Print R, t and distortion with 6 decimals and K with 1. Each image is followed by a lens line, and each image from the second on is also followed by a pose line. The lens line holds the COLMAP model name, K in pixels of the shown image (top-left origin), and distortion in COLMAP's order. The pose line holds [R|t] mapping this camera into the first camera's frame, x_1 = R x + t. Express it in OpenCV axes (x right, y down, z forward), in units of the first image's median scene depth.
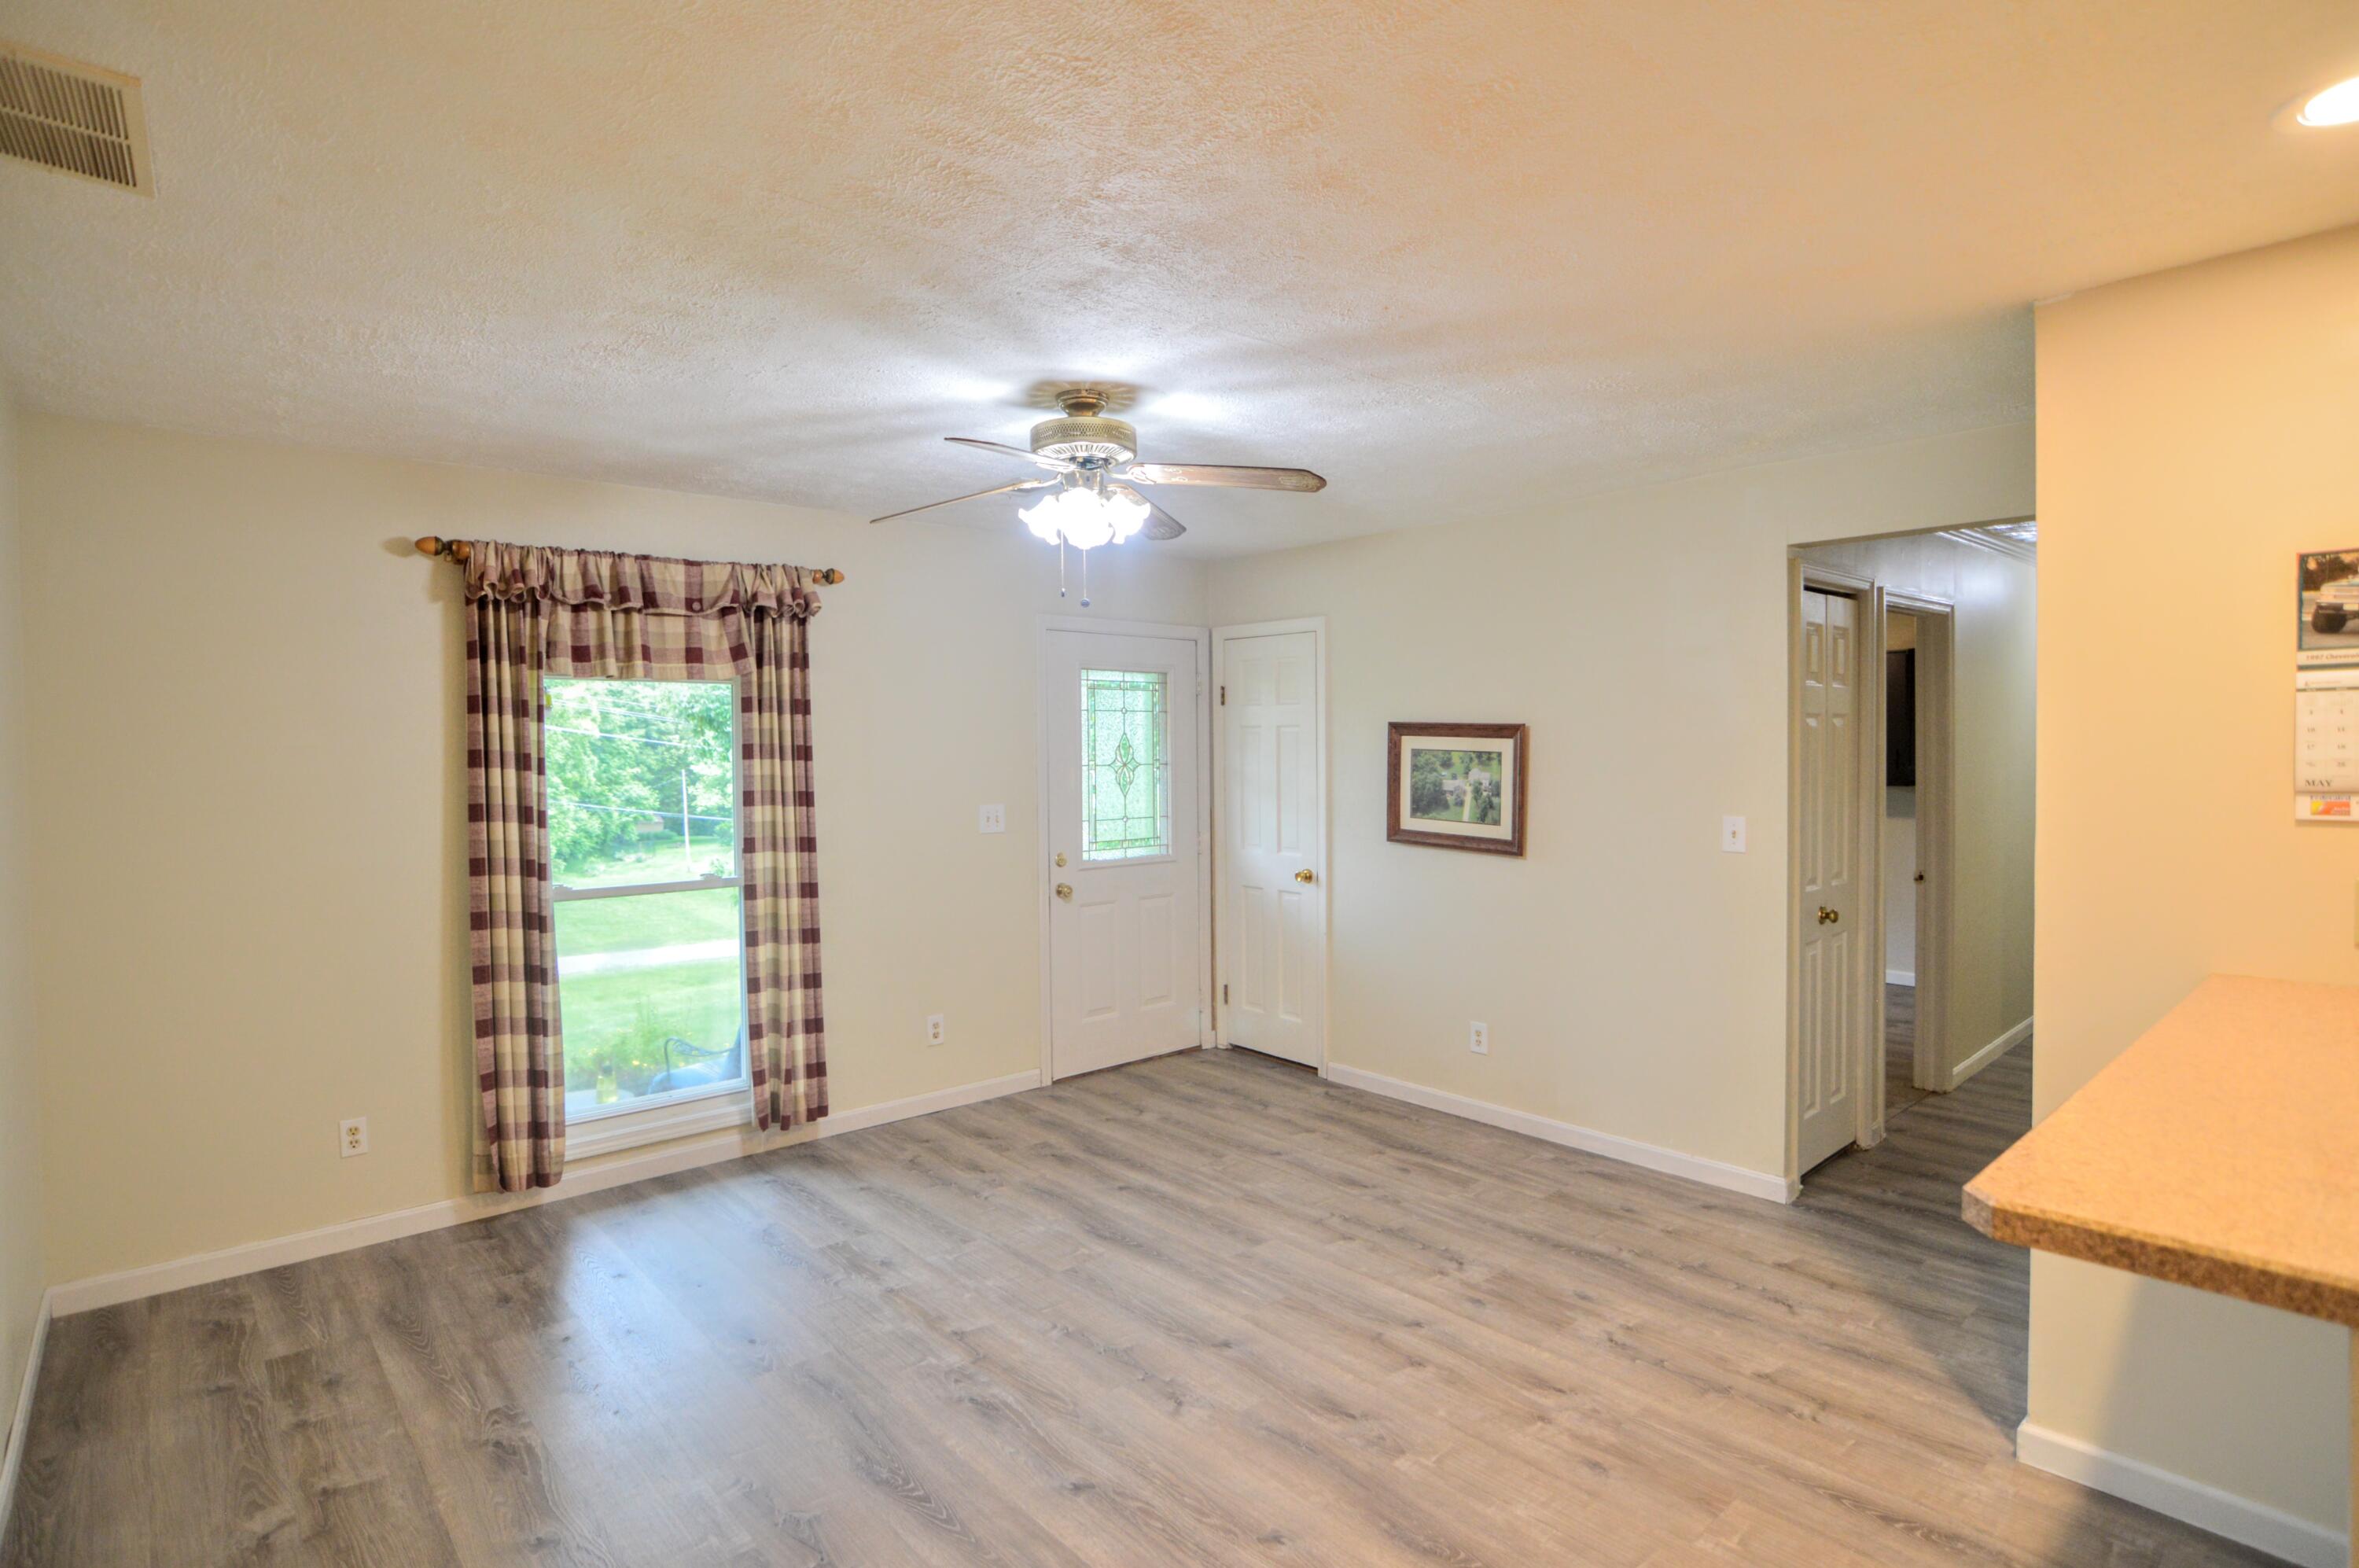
lens RADIAL K [[1180.4, 0, 1166.3], [0, 1180.4, 770.6], [0, 0, 1]] dist [-0.031077, 0.010033]
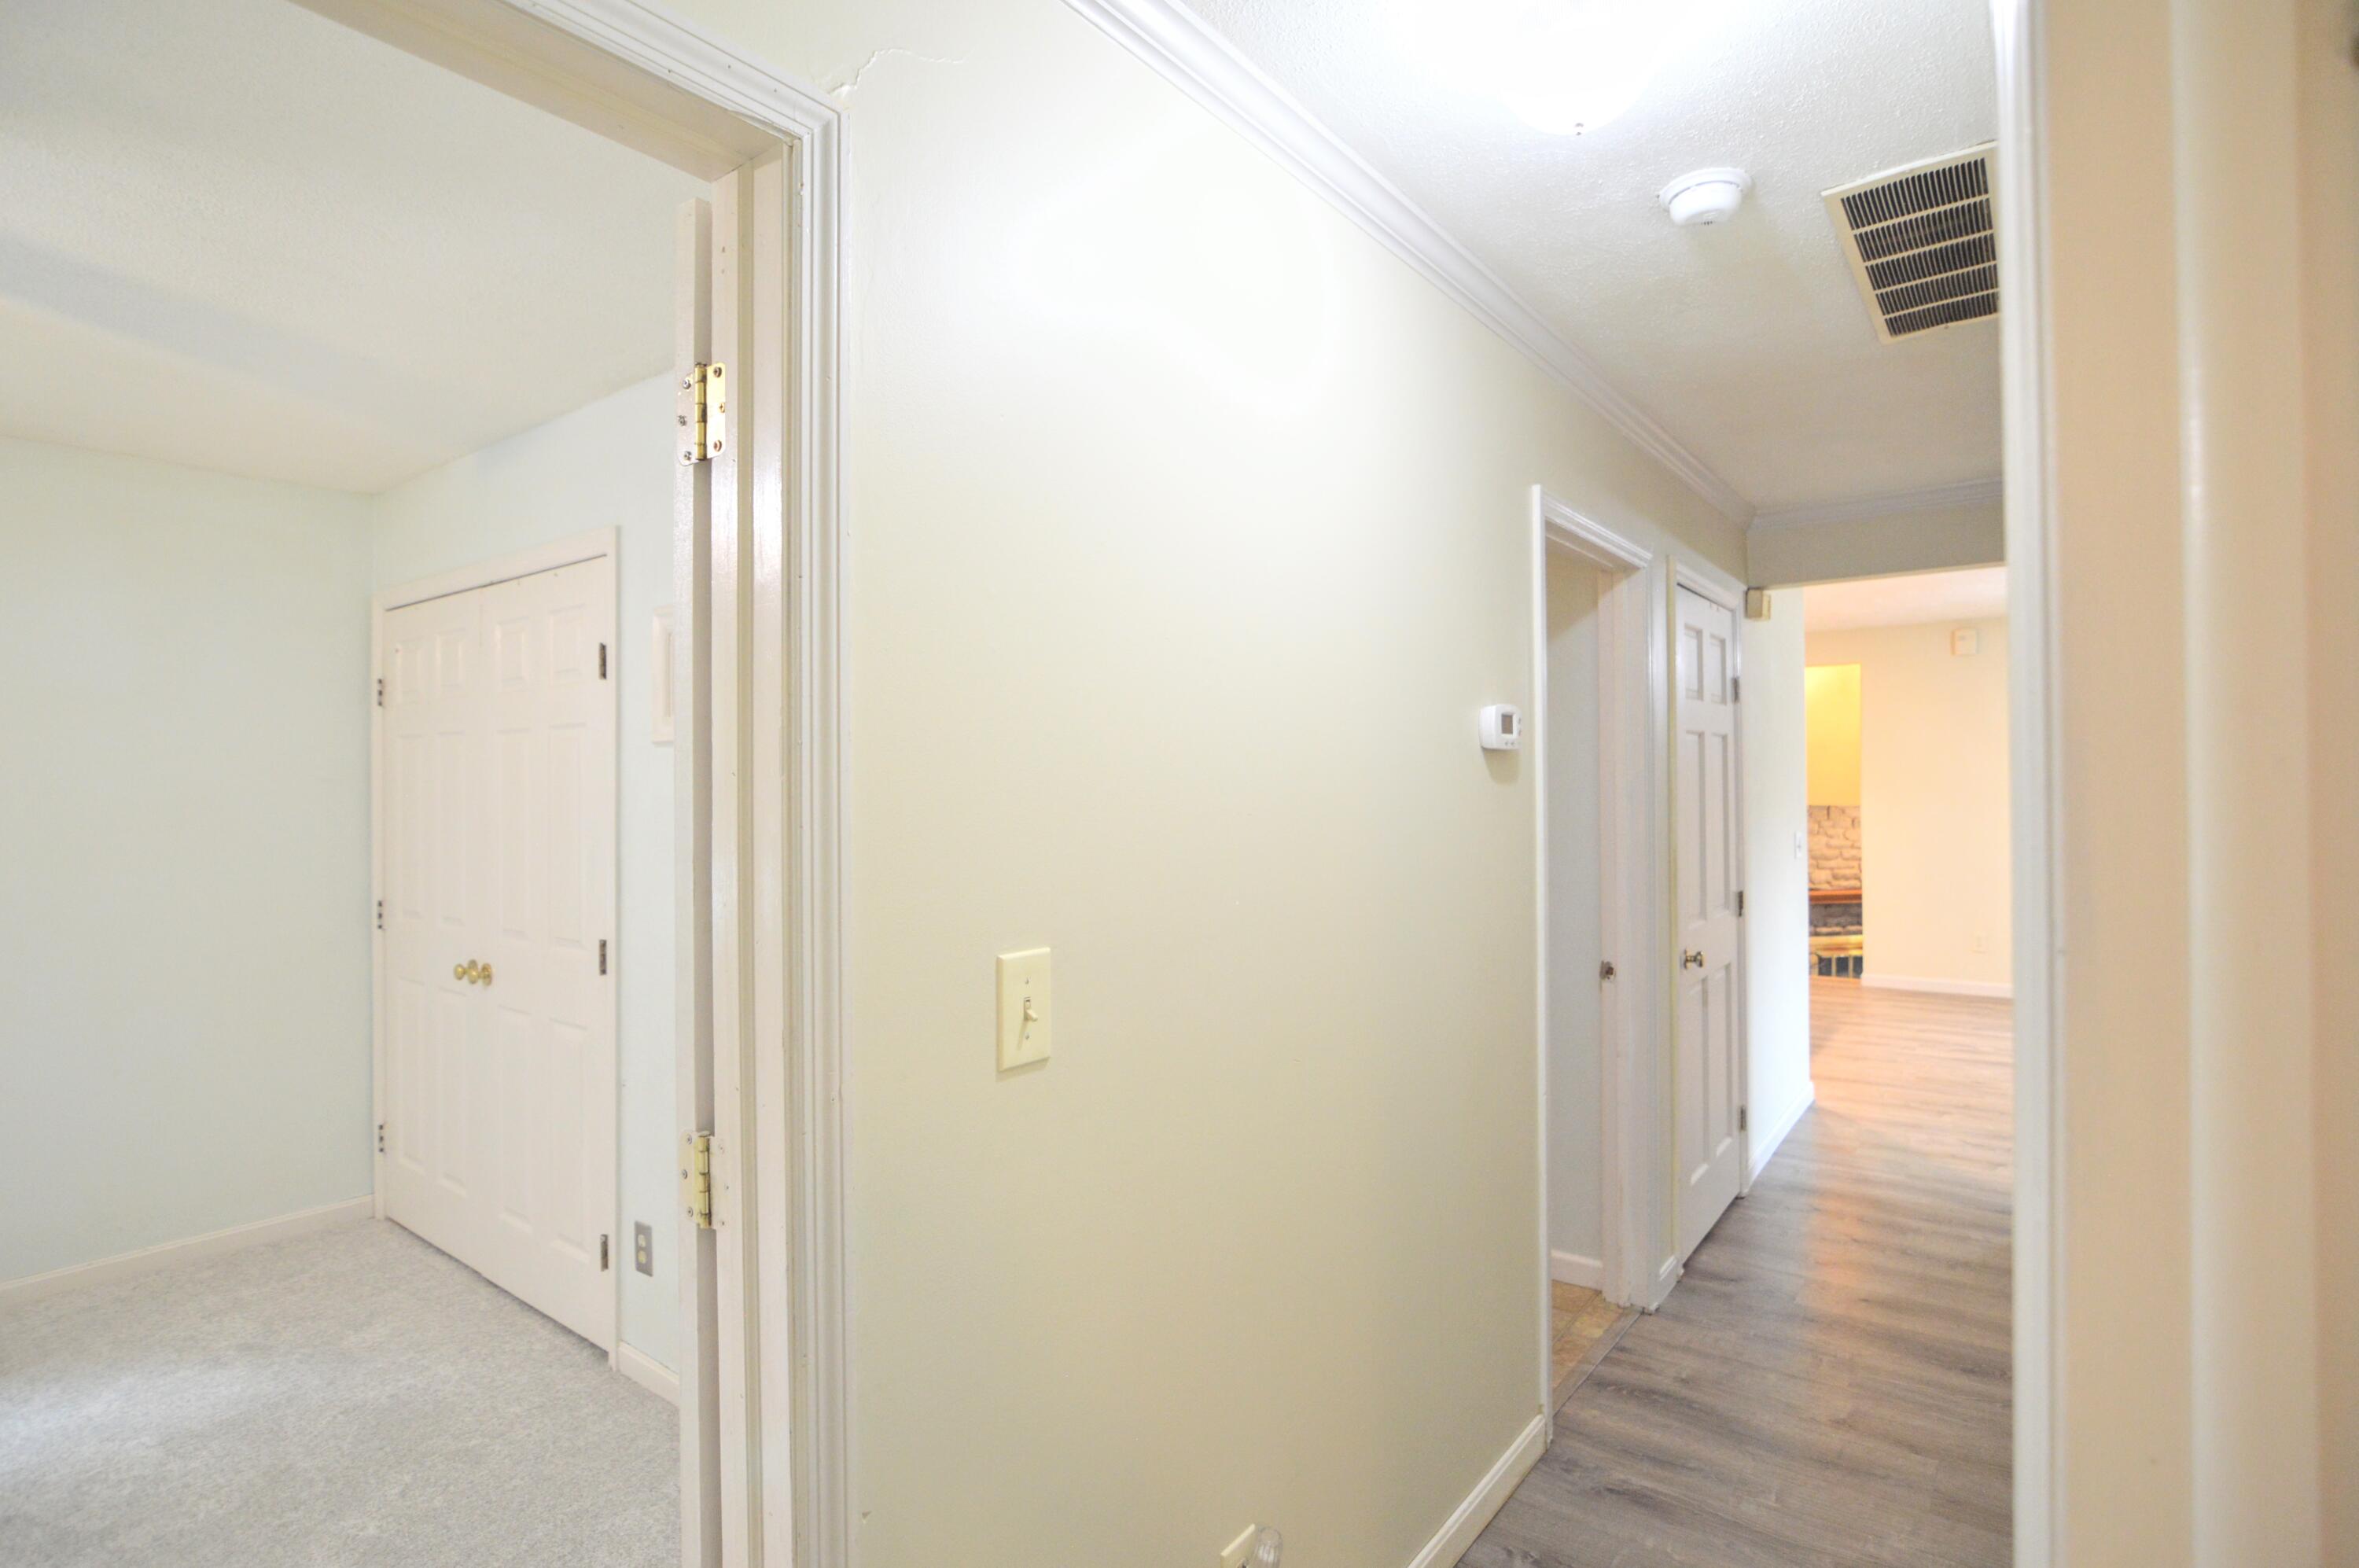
lens RADIAL K [[1180.4, 0, 1178.6], [0, 1180.4, 774.9], [0, 0, 1]] dist [-0.031077, 0.010033]
pose [[-0.979384, 0.015396, -0.201418, 1.429305], [0.010692, 0.999645, 0.024424, -0.037359], [0.201722, 0.021767, -0.979201, 1.772218]]
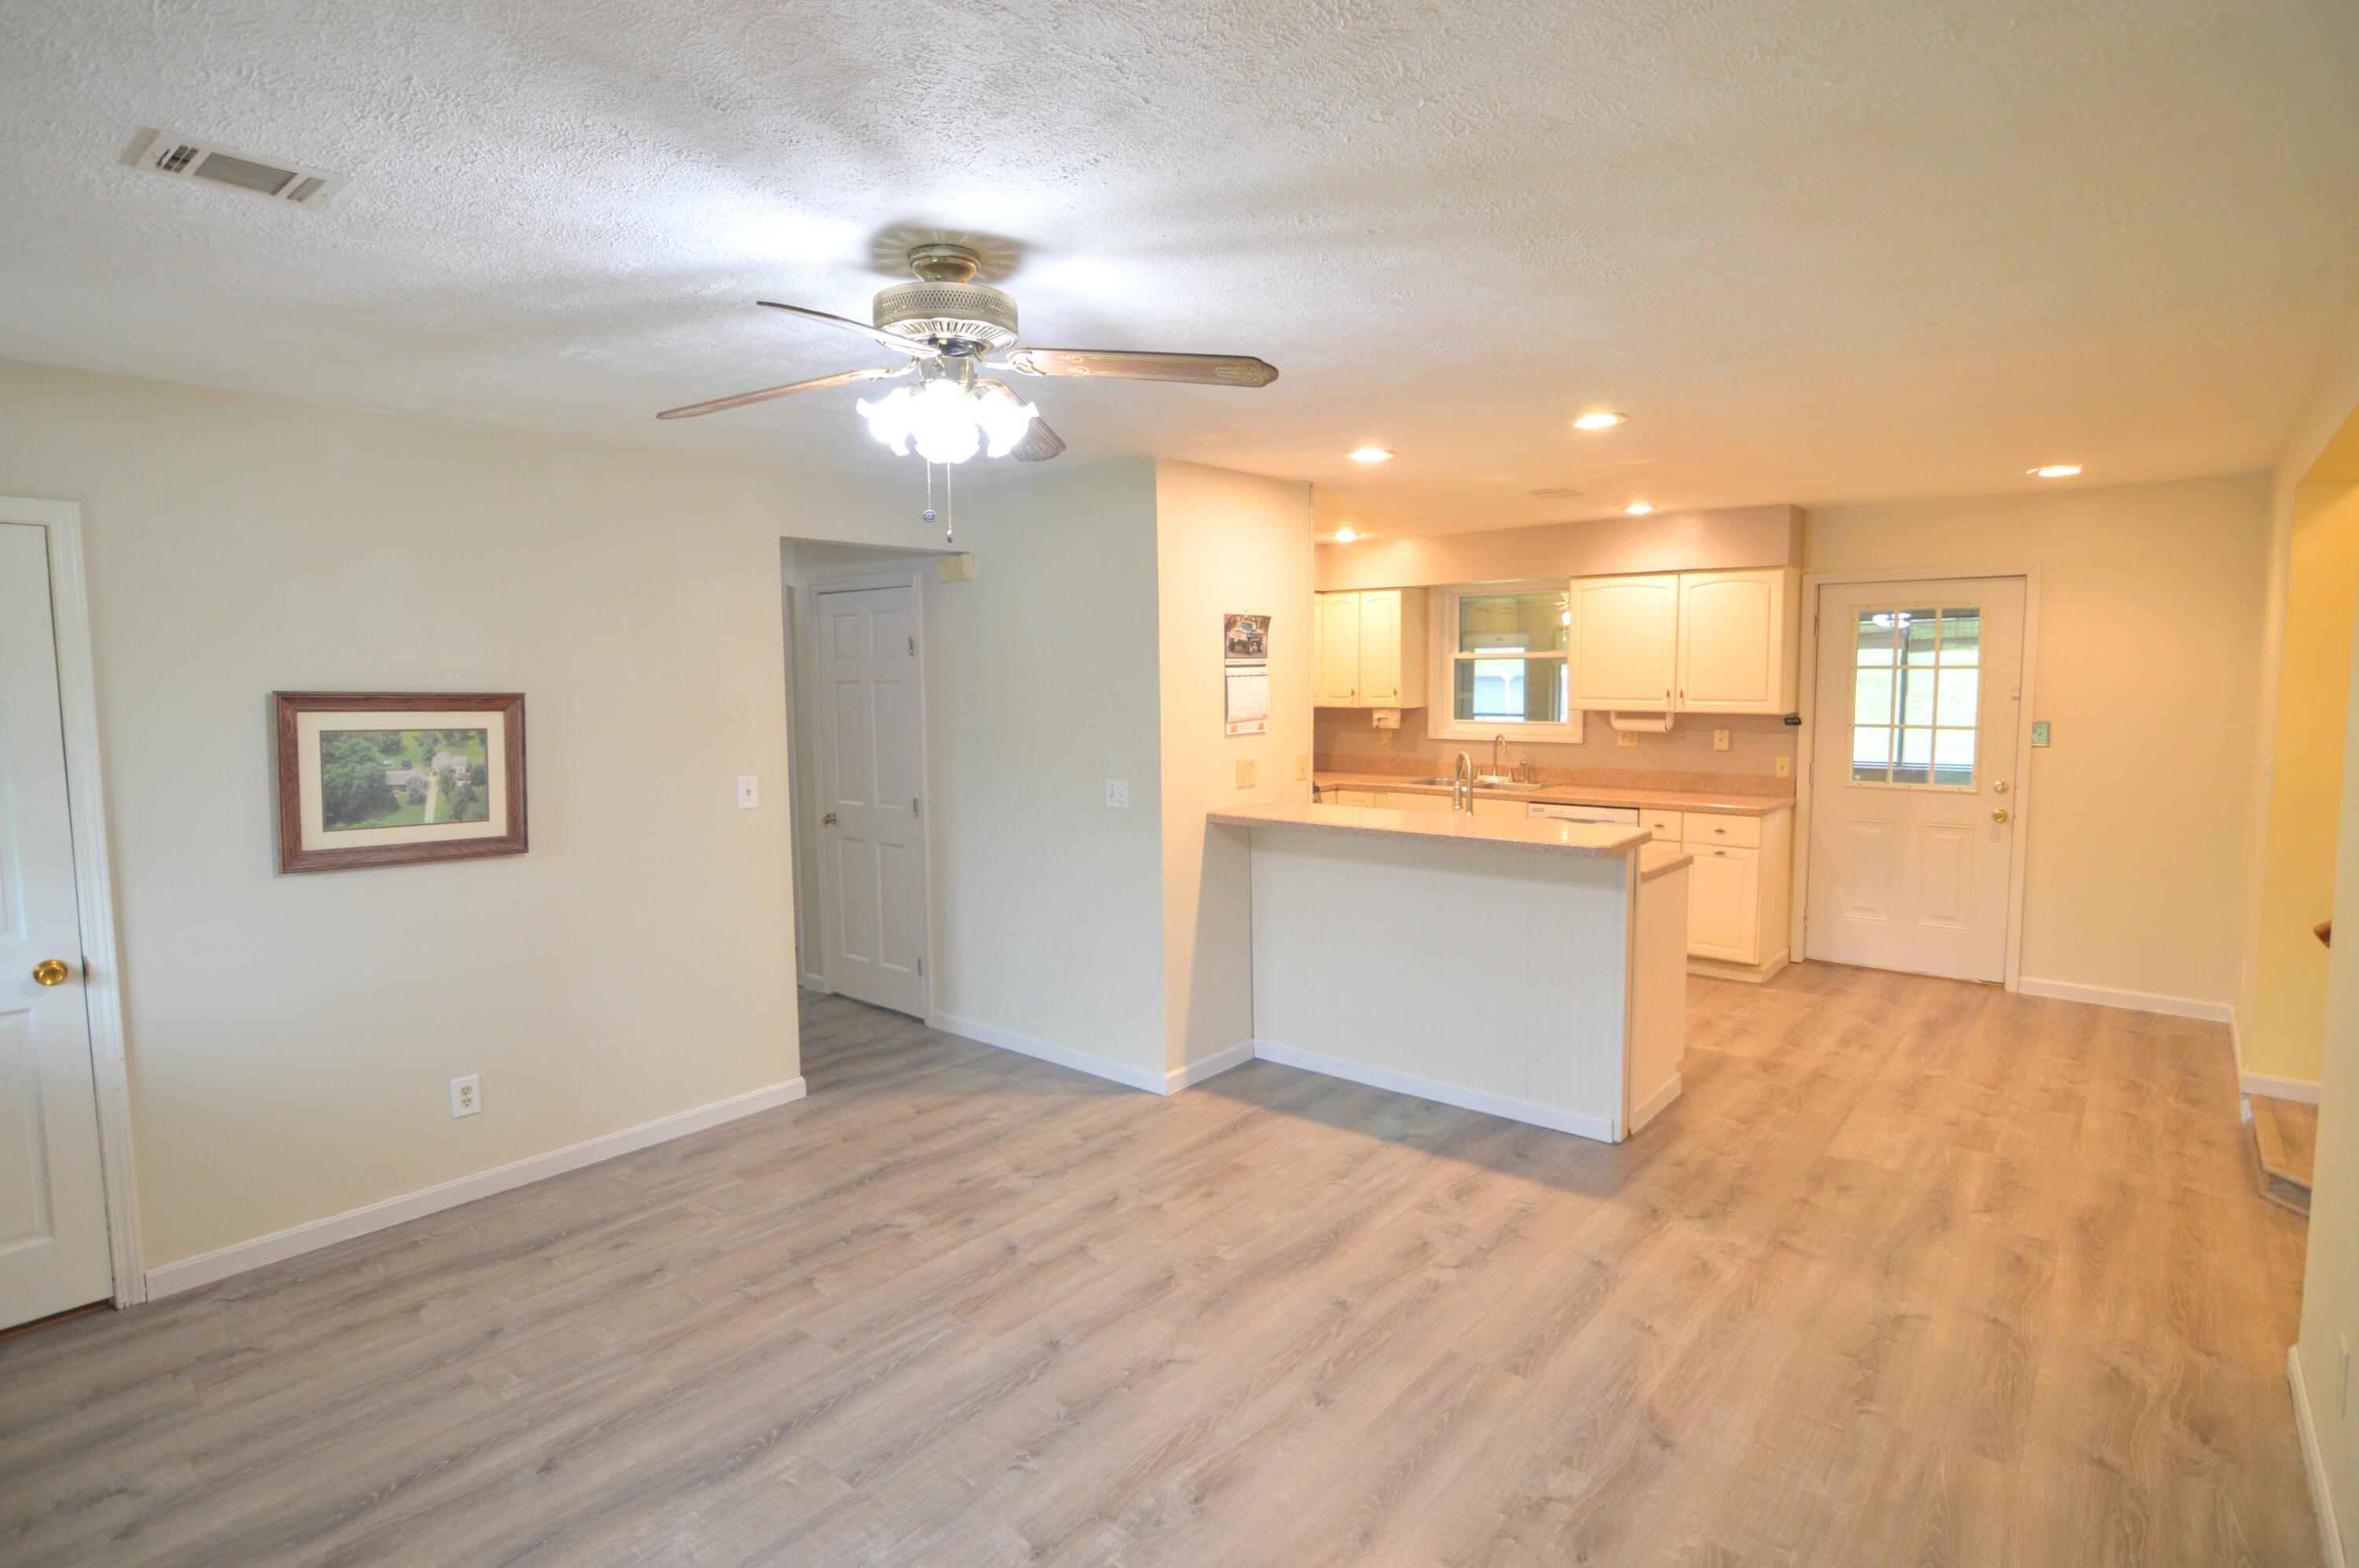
lens RADIAL K [[1180.4, 0, 1164.5], [0, 1180.4, 773.0], [0, 0, 1]] dist [-0.031077, 0.010033]
pose [[-0.141983, -0.073741, 0.987119, -0.661727], [0.037039, 0.996127, 0.079741, -0.037393], [-0.989176, 0.047883, -0.138702, 0.771187]]
